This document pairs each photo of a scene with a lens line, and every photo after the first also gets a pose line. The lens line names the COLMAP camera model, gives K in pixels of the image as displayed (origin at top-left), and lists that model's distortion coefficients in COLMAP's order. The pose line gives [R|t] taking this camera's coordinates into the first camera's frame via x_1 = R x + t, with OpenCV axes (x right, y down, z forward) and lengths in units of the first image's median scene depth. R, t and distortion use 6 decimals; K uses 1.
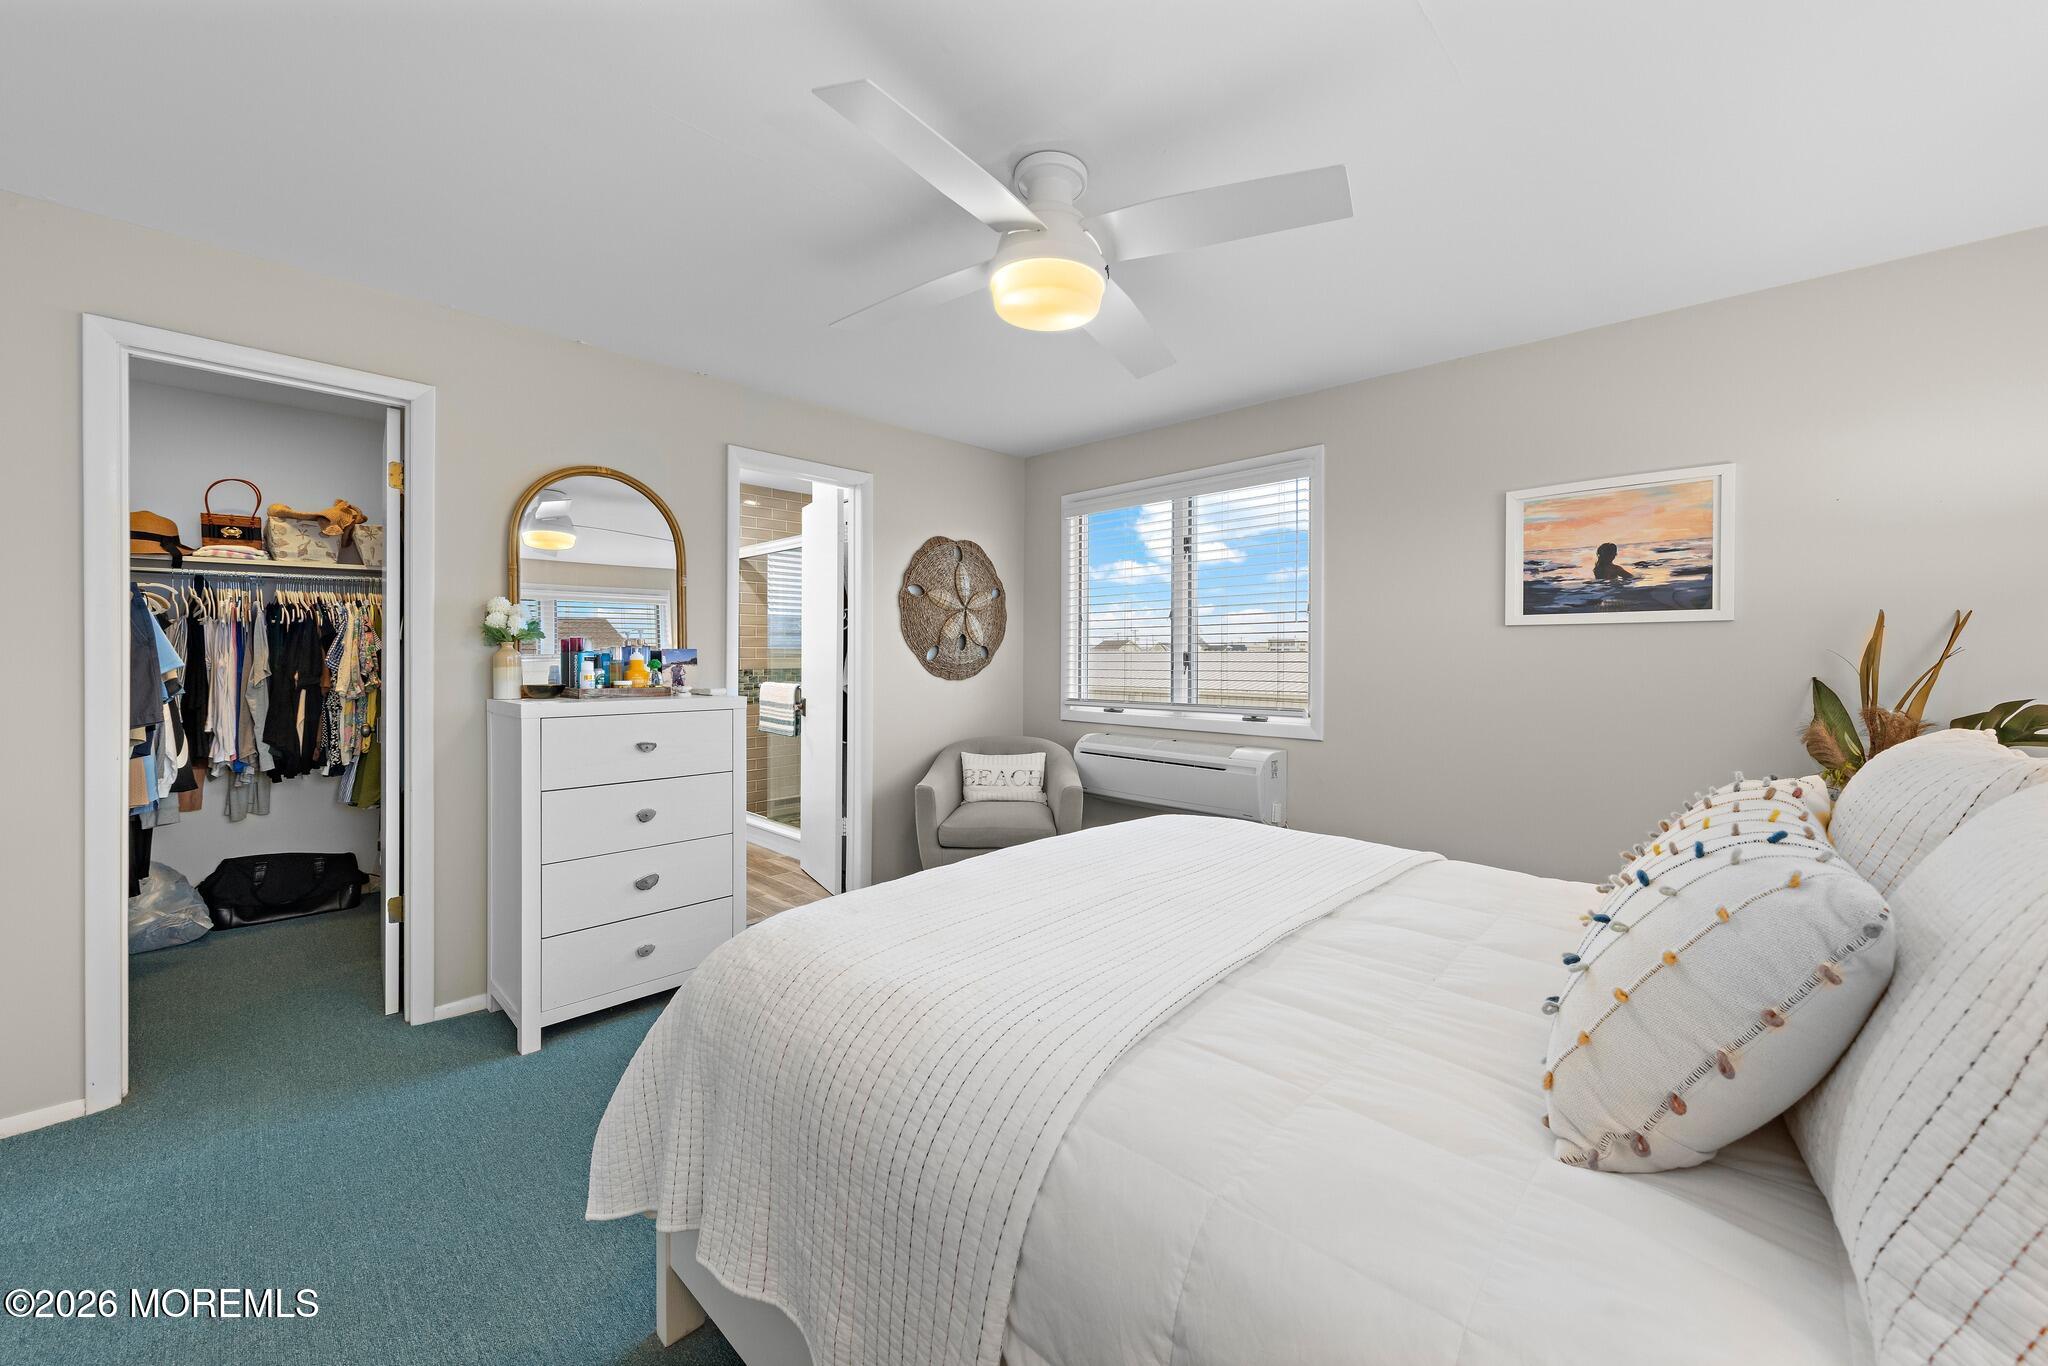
lens RADIAL K [[785.3, 0, 1032.3], [0, 785.3, 659.9], [0, 0, 1]] dist [0.002267, 0.000064]
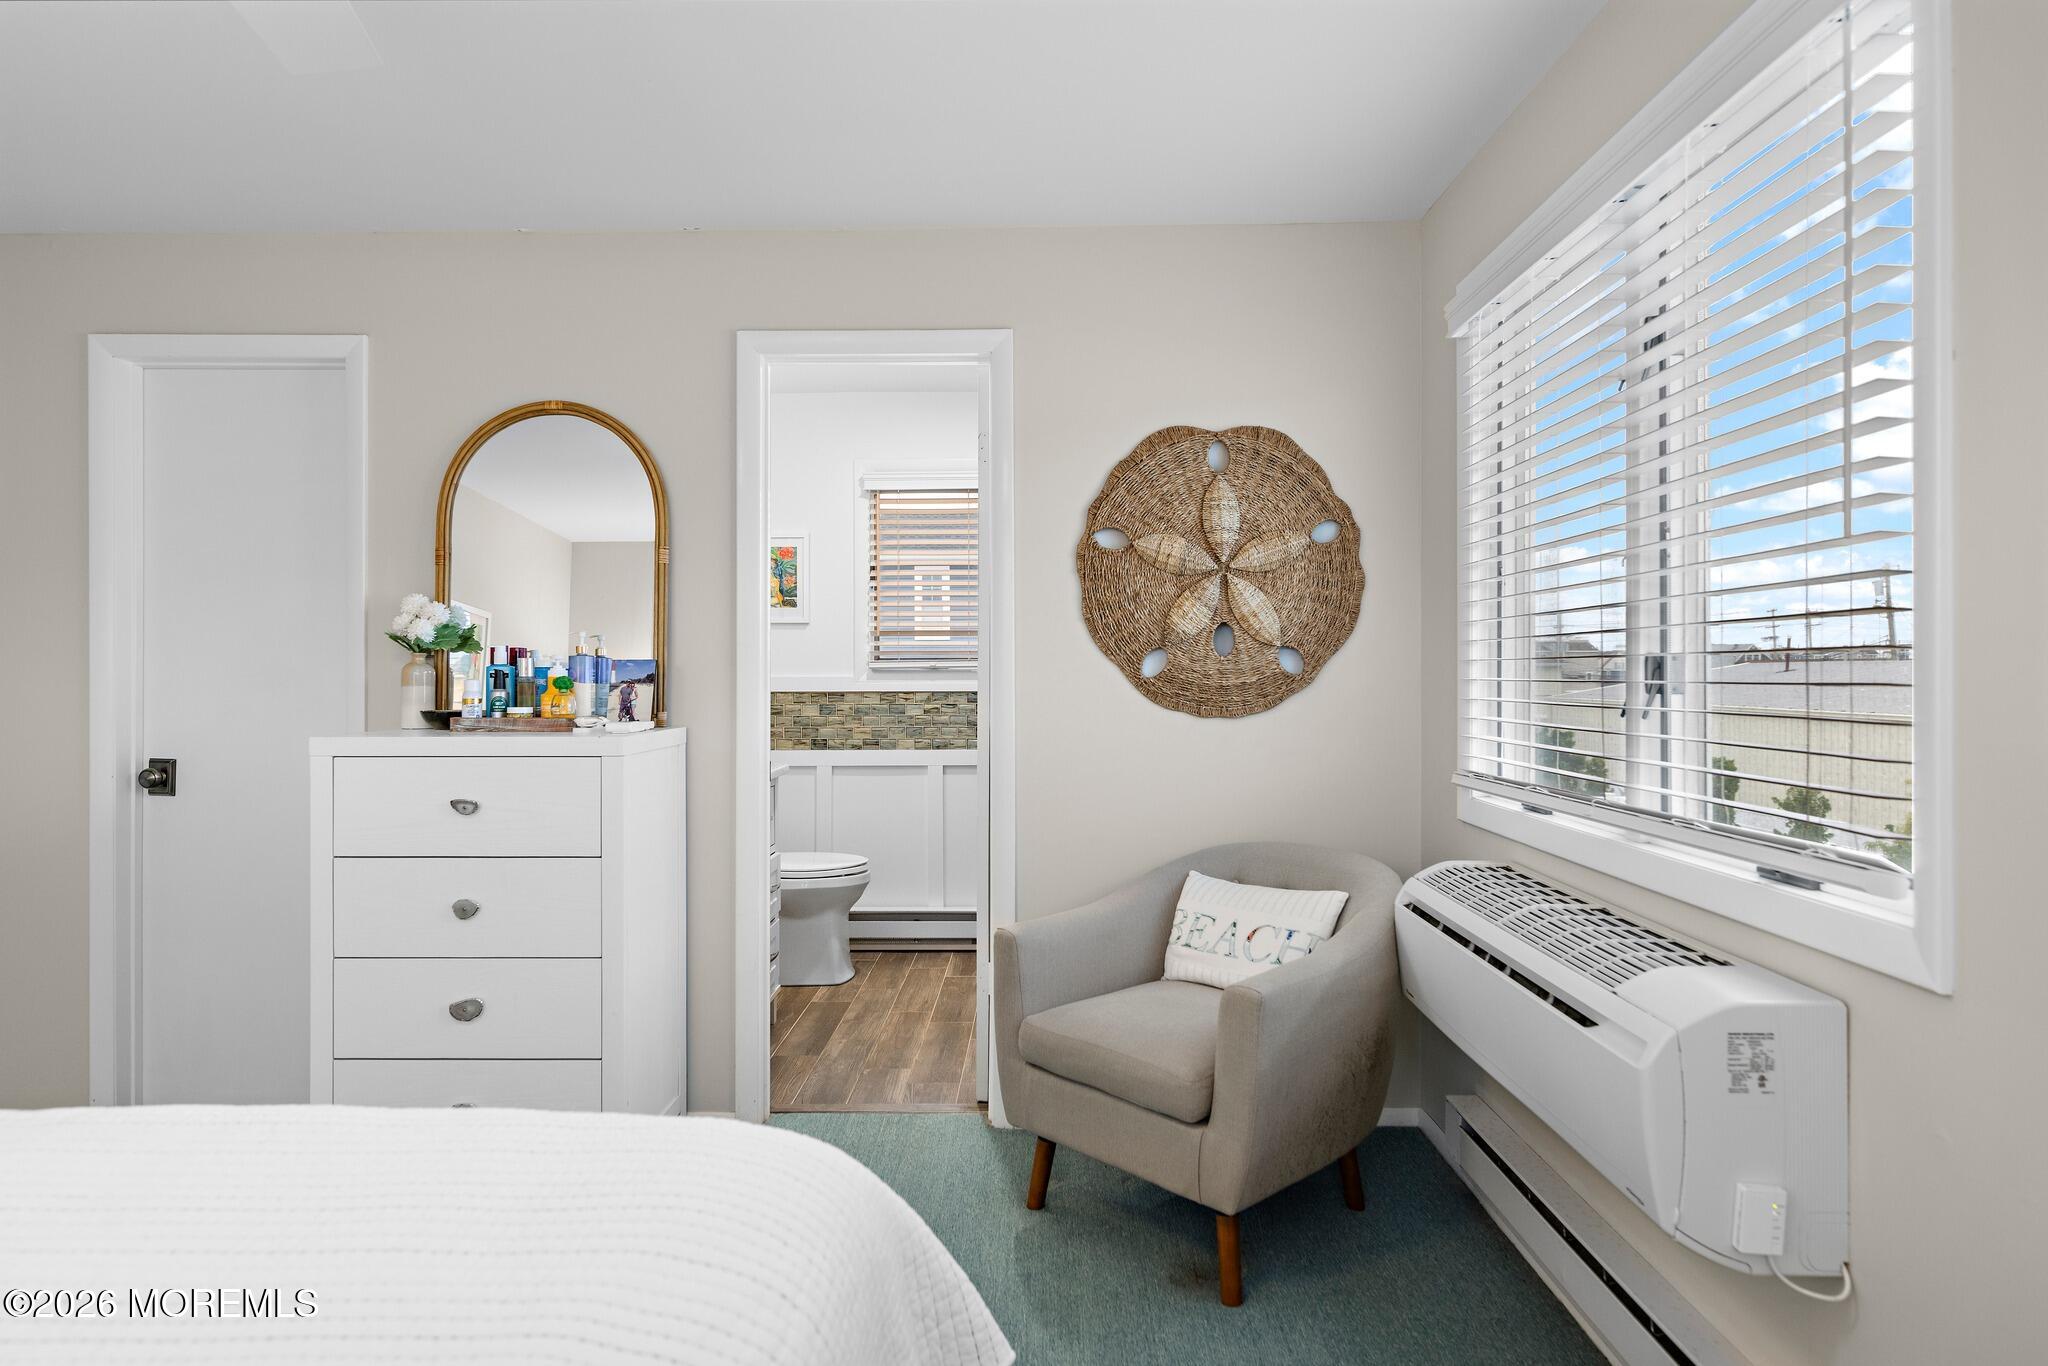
lens RADIAL K [[1225.9, 0, 1024.9], [0, 1225.9, 648.9], [0, 0, 1]] dist [0.005496, 0.000541]
pose [[0.669390, -0.013227, -0.742793, 0.401439], [-0.000082, 0.999840, -0.017877, -0.003739], [0.742911, 0.012028, 0.669282, 0.427999]]
